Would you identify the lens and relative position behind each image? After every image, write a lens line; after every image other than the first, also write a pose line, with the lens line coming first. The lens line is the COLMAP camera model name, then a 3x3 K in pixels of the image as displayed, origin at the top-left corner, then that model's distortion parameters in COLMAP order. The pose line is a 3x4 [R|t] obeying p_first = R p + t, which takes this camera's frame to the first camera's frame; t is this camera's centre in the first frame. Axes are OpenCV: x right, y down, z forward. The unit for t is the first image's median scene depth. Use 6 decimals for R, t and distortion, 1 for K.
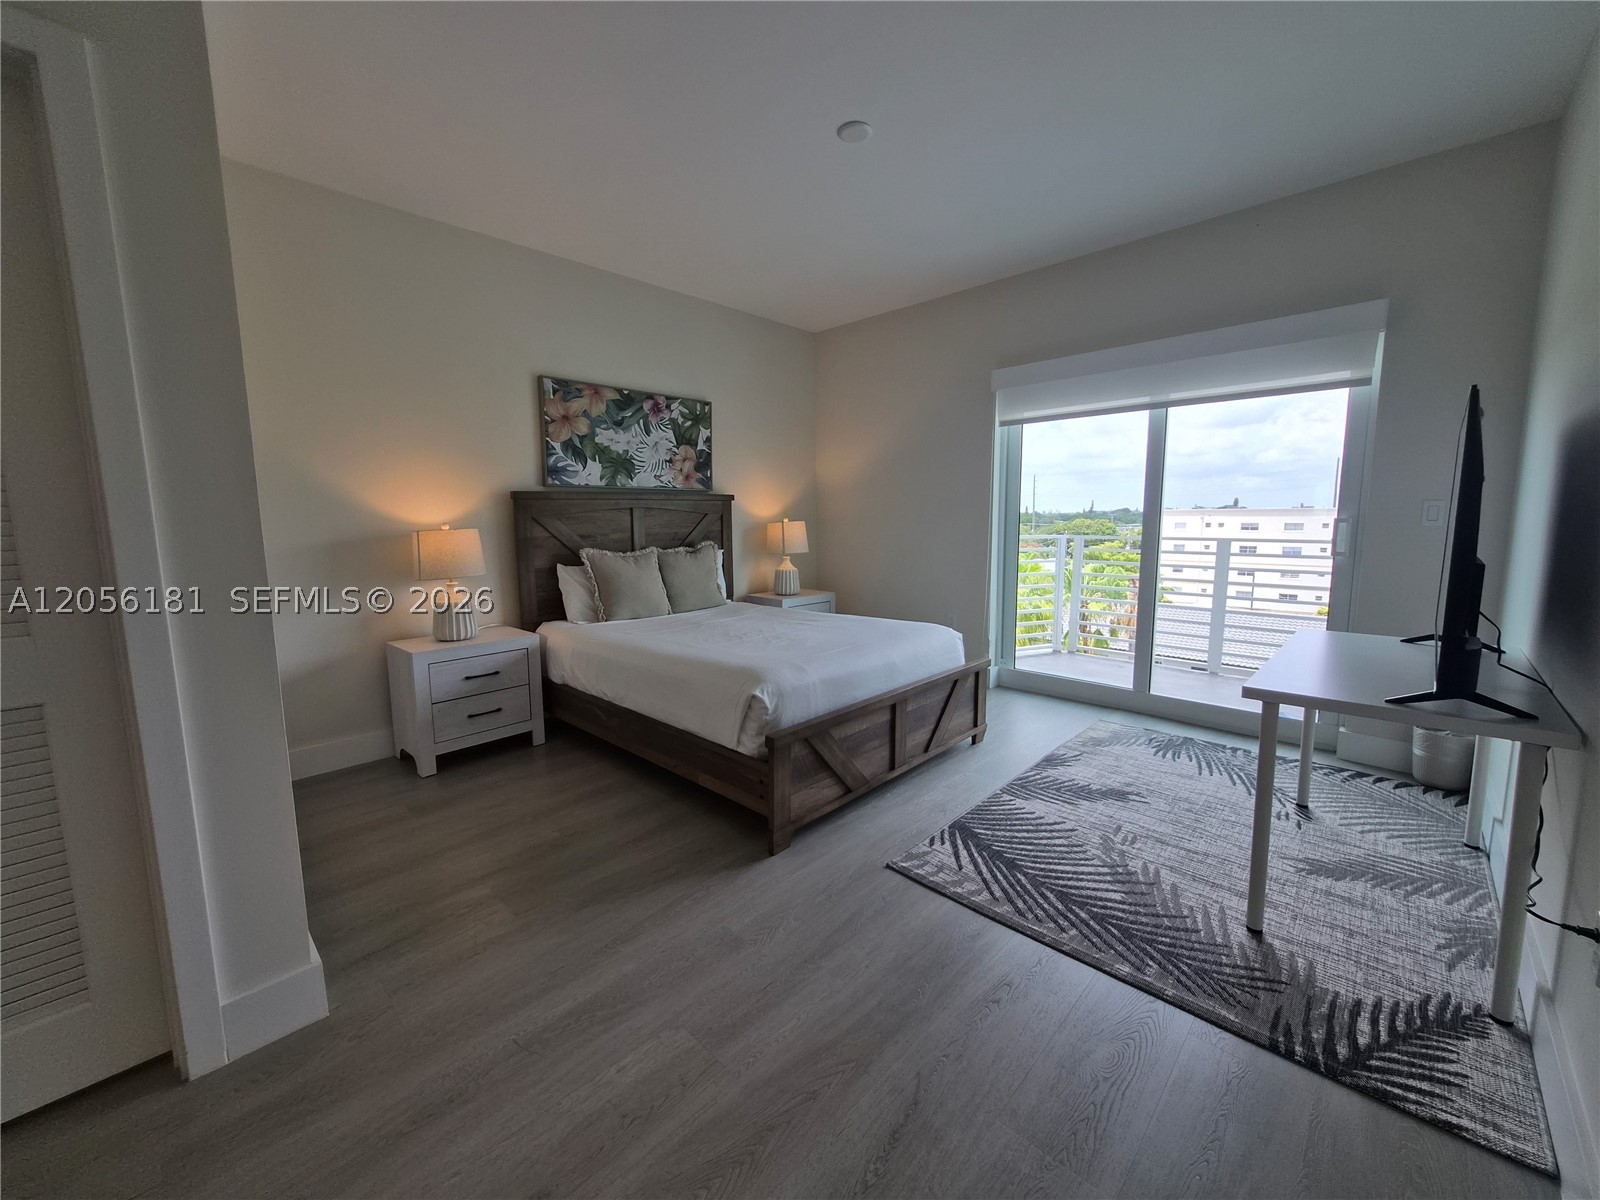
lens RADIAL K [[631.6, 0, 797.0], [0, 631.6, 596.0], [0, 0, 1]] dist [-0.000456, -0.000002]
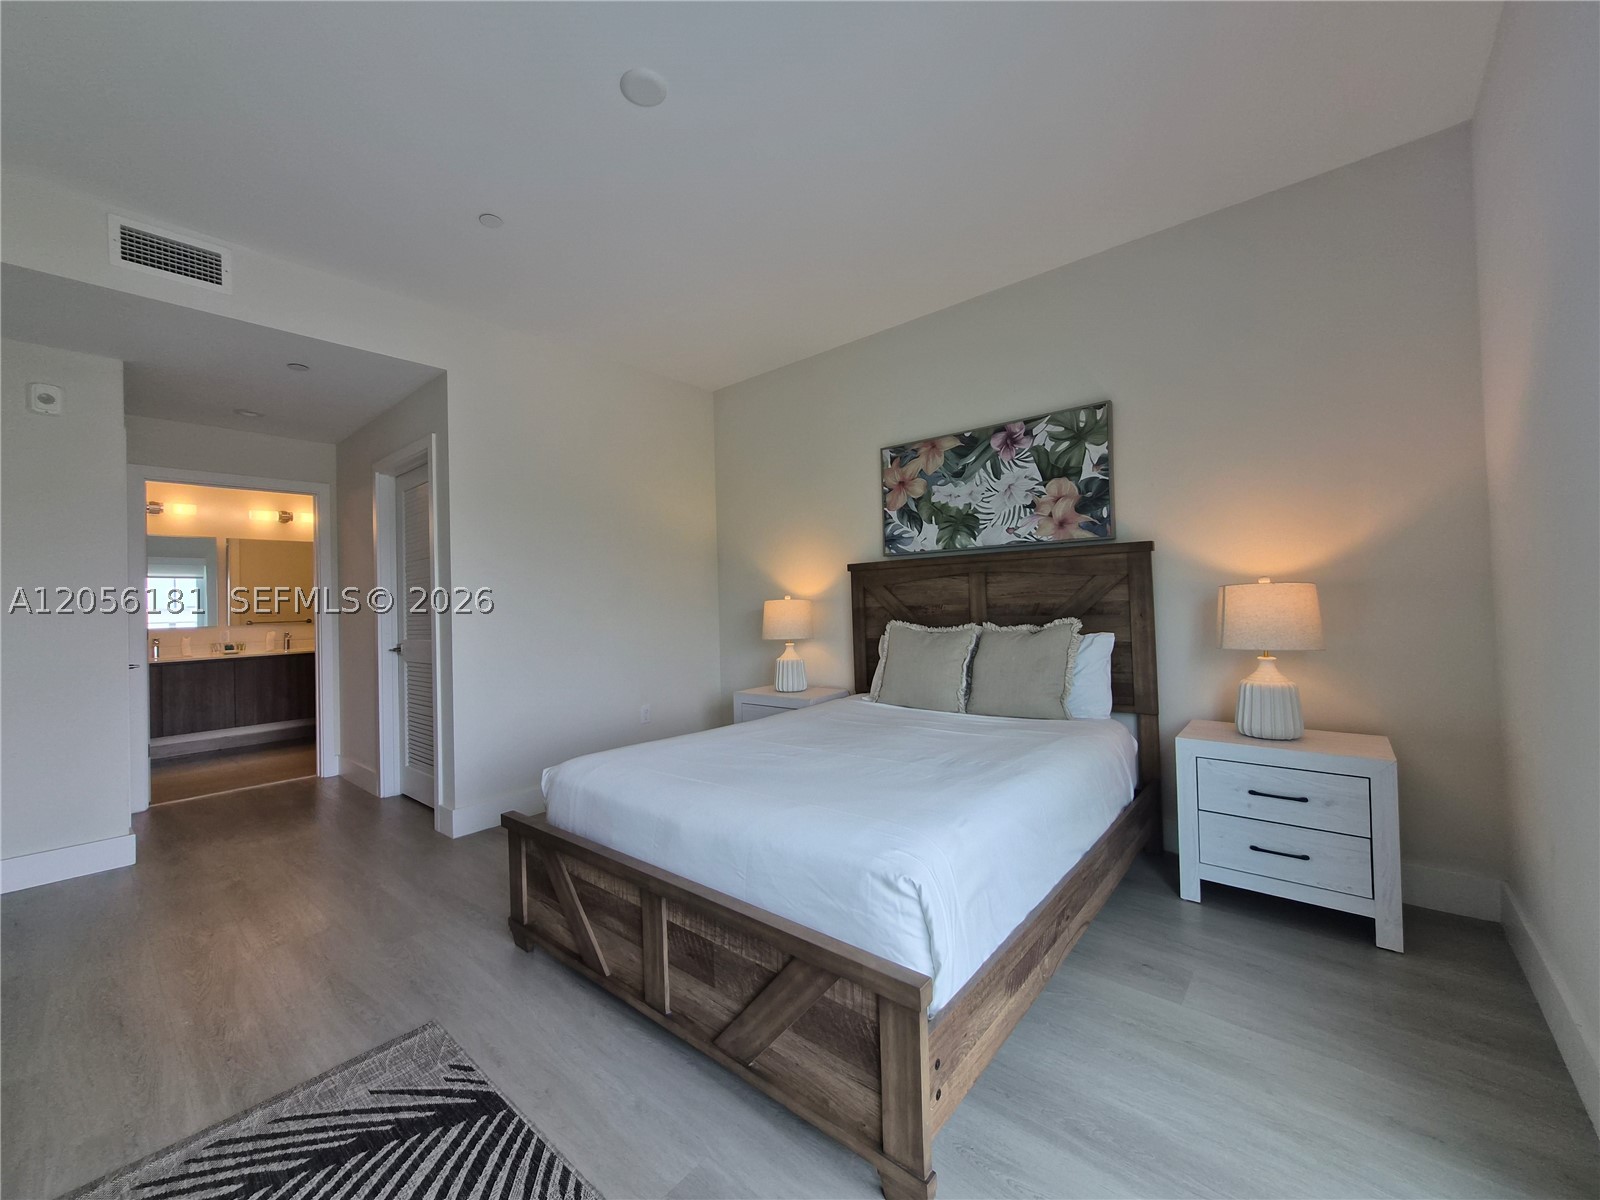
lens RADIAL K [[631.6, 0, 797.6], [0, 631.6, 594.0], [0, 0, 1]] dist [-0.000456, -0.000002]
pose [[0.056600, -0.003471, -0.998391, 0.538499], [-0.098819, 0.995064, -0.009062, -0.085473], [0.993494, 0.099173, 0.055978, 0.751230]]
